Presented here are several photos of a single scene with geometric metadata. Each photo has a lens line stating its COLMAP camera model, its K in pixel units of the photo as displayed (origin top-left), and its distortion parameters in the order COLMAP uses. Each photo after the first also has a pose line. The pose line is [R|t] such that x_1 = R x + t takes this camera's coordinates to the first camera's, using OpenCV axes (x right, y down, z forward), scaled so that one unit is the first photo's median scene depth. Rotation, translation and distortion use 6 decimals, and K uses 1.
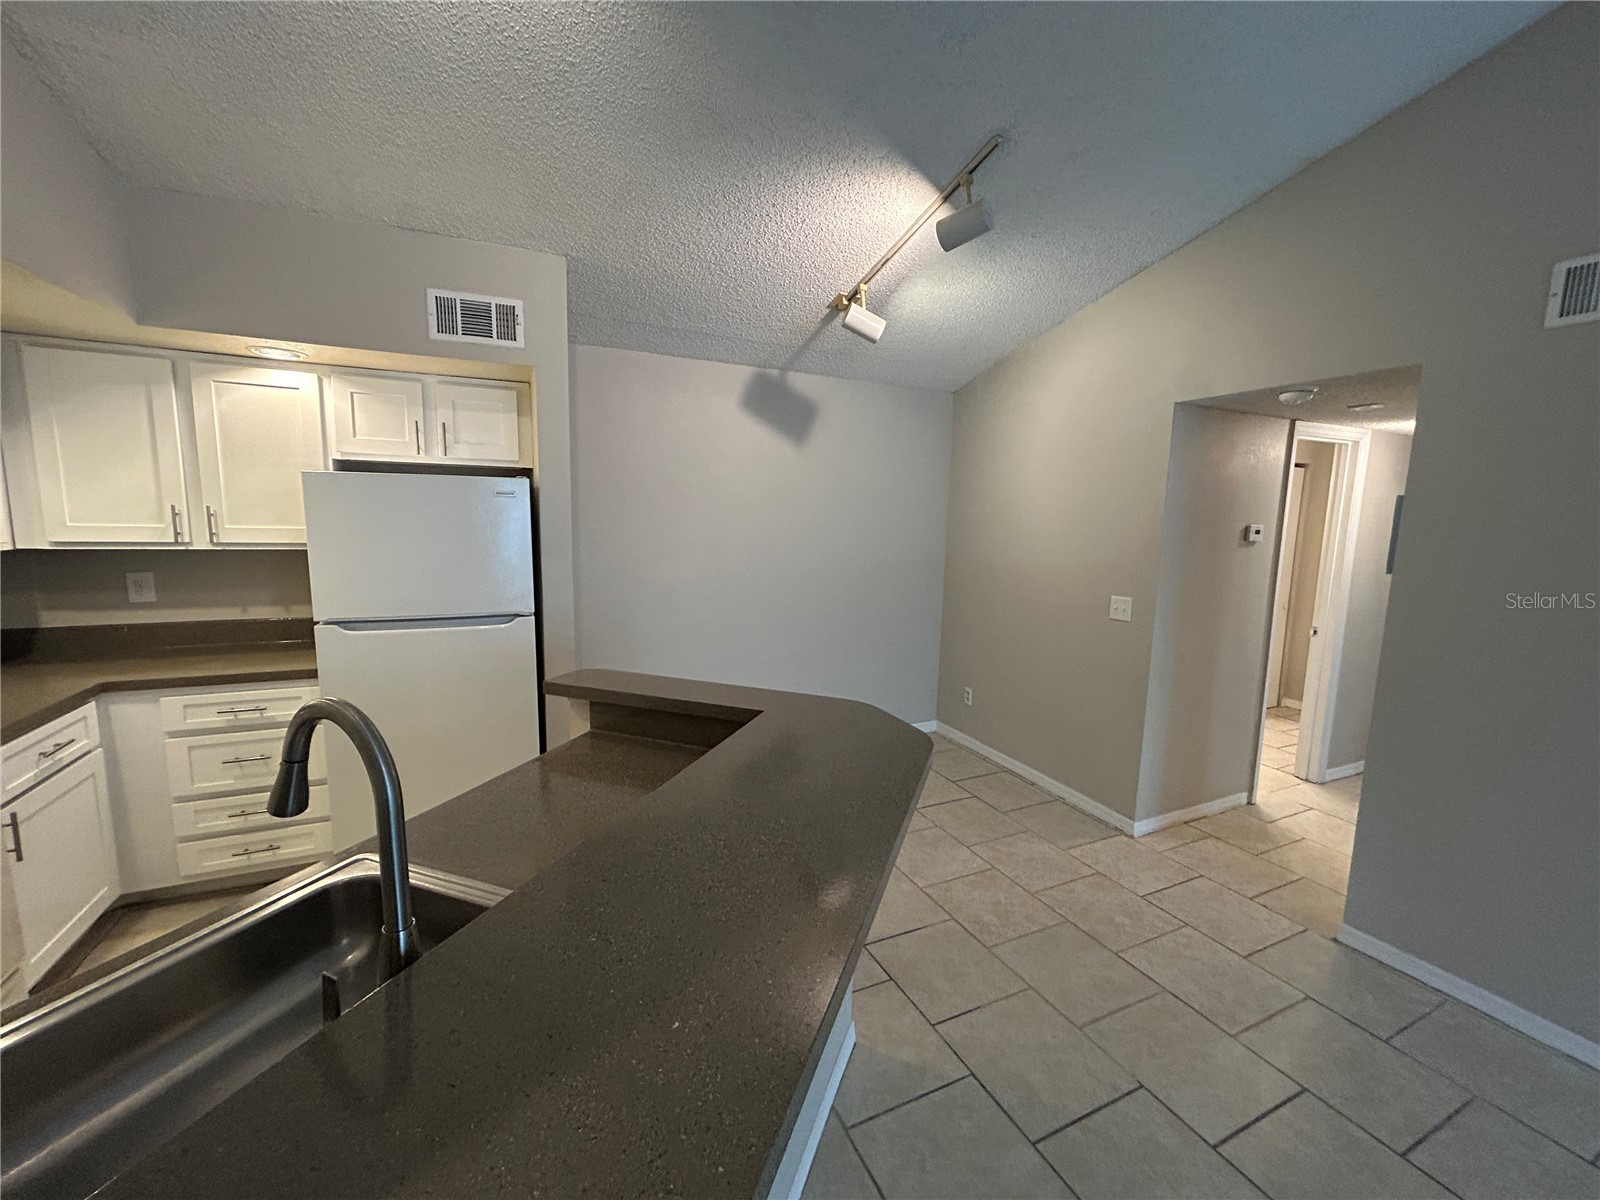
lens RADIAL K [[640.5, 0, 795.9], [0, 640.5, 597.9], [0, 0, 1]] dist [0.002144, 0.000253]
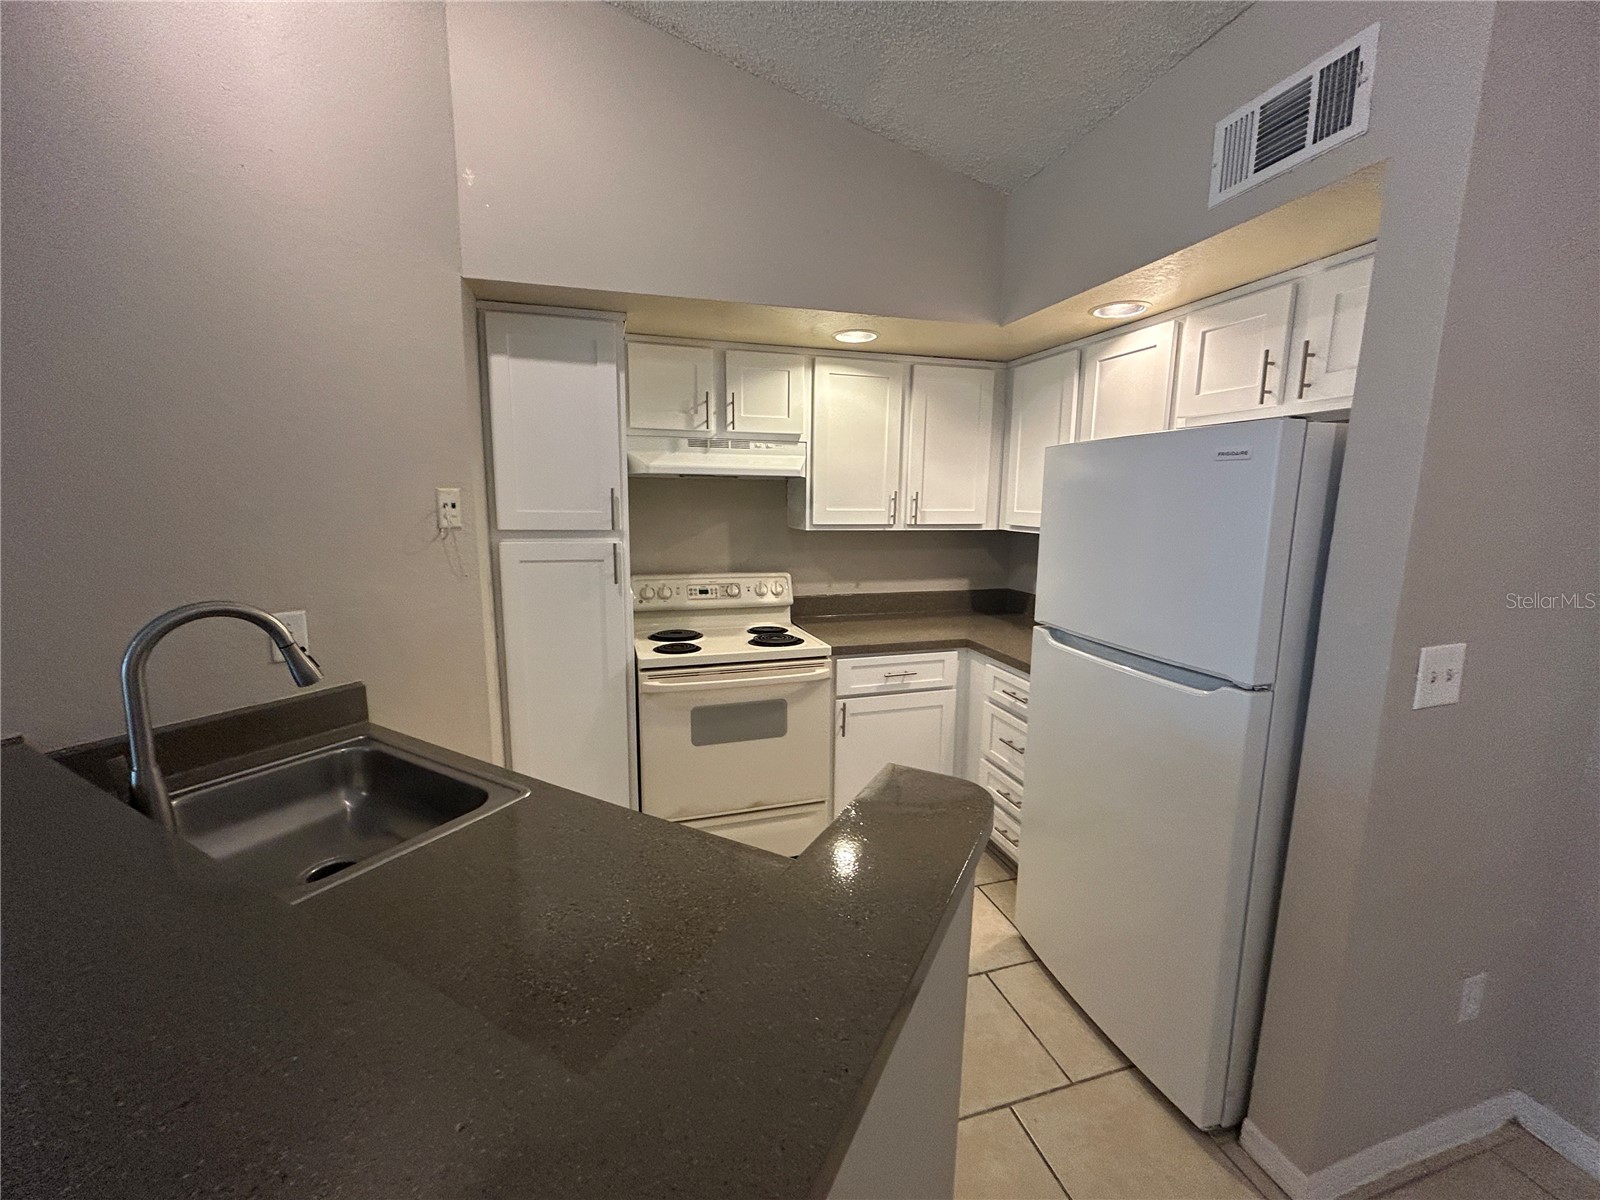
lens RADIAL K [[638.1, 0, 800.0], [0, 638.1, 600.0], [0, 0, 1]] dist [0.001857, -0.005811]
pose [[-0.152894, 0.133539, -0.979179, 0.132576], [-0.145599, 0.976972, 0.155972, -0.074890], [0.977458, 0.166414, -0.129930, 0.745035]]
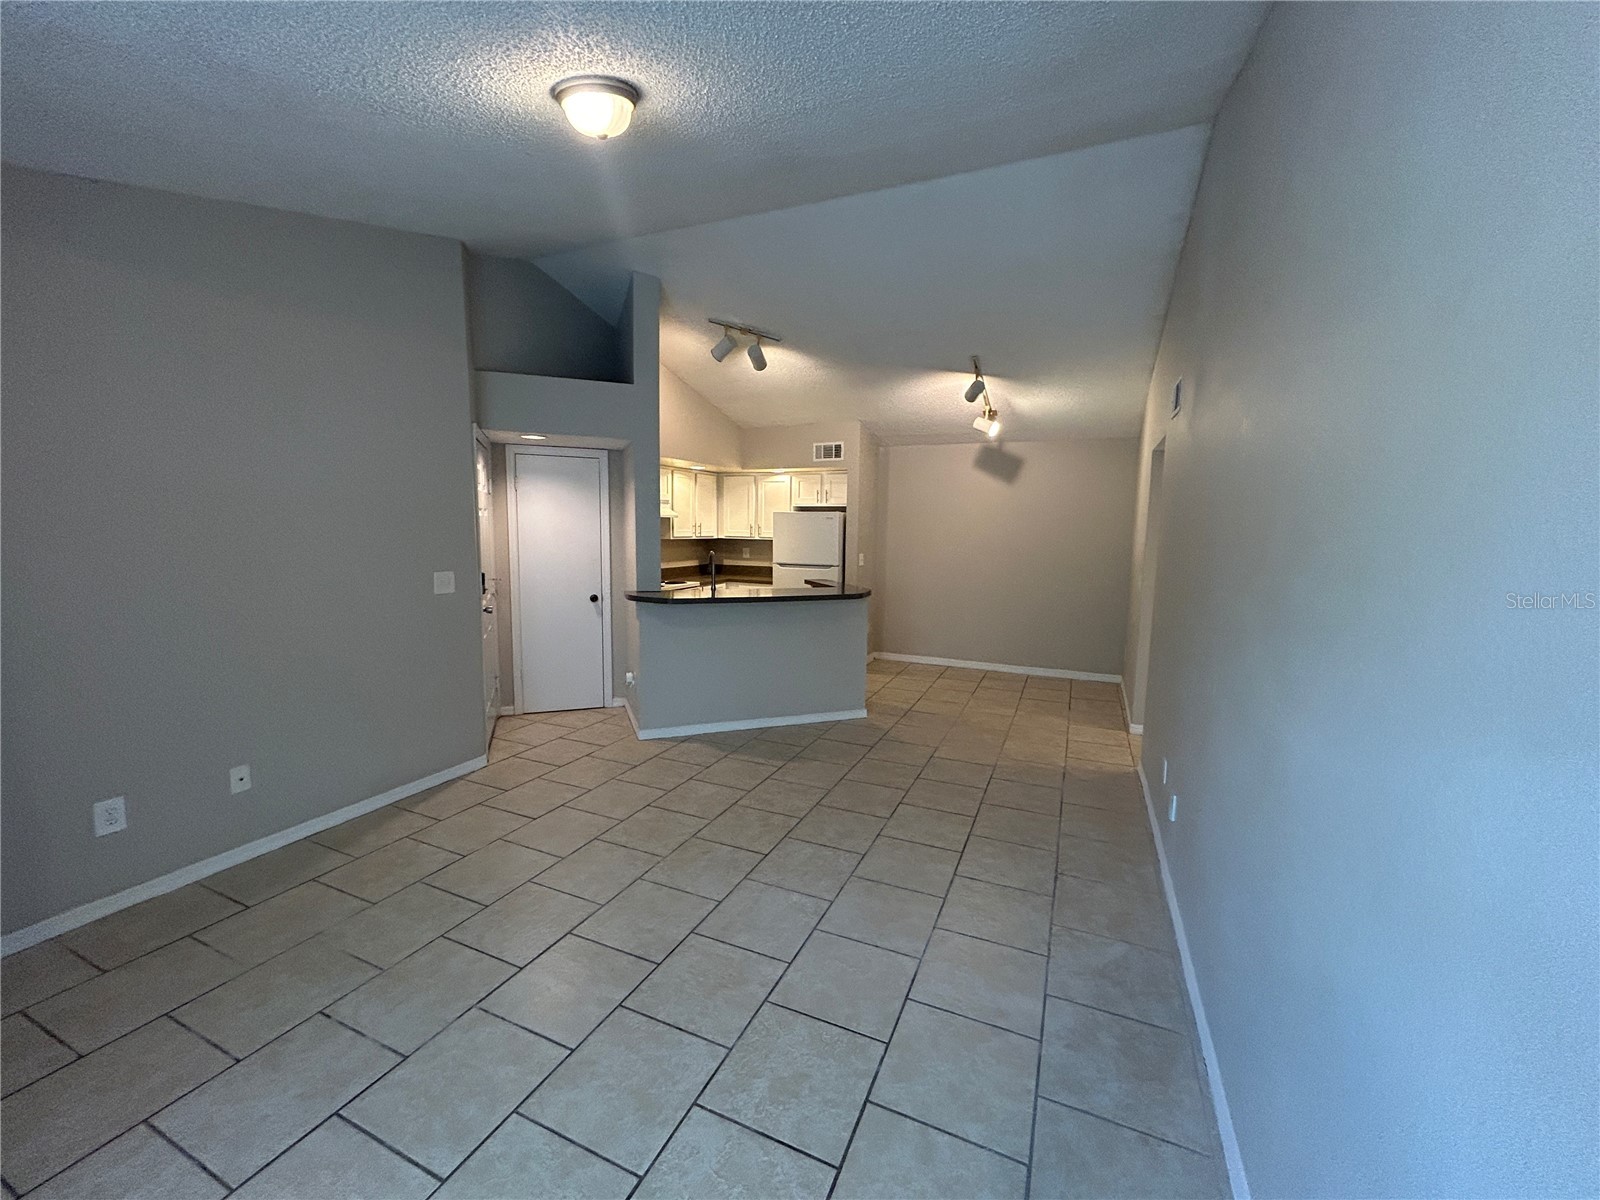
lens RADIAL K [[640.5, 0, 795.9], [0, 640.5, 597.9], [0, 0, 1]] dist [0.002144, 0.000253]
pose [[0.653222, 0.072238, -0.753713, 1.436629], [-0.097752, 0.995154, 0.010660, 0.144583], [0.750830, 0.066714, 0.657118, -0.779866]]
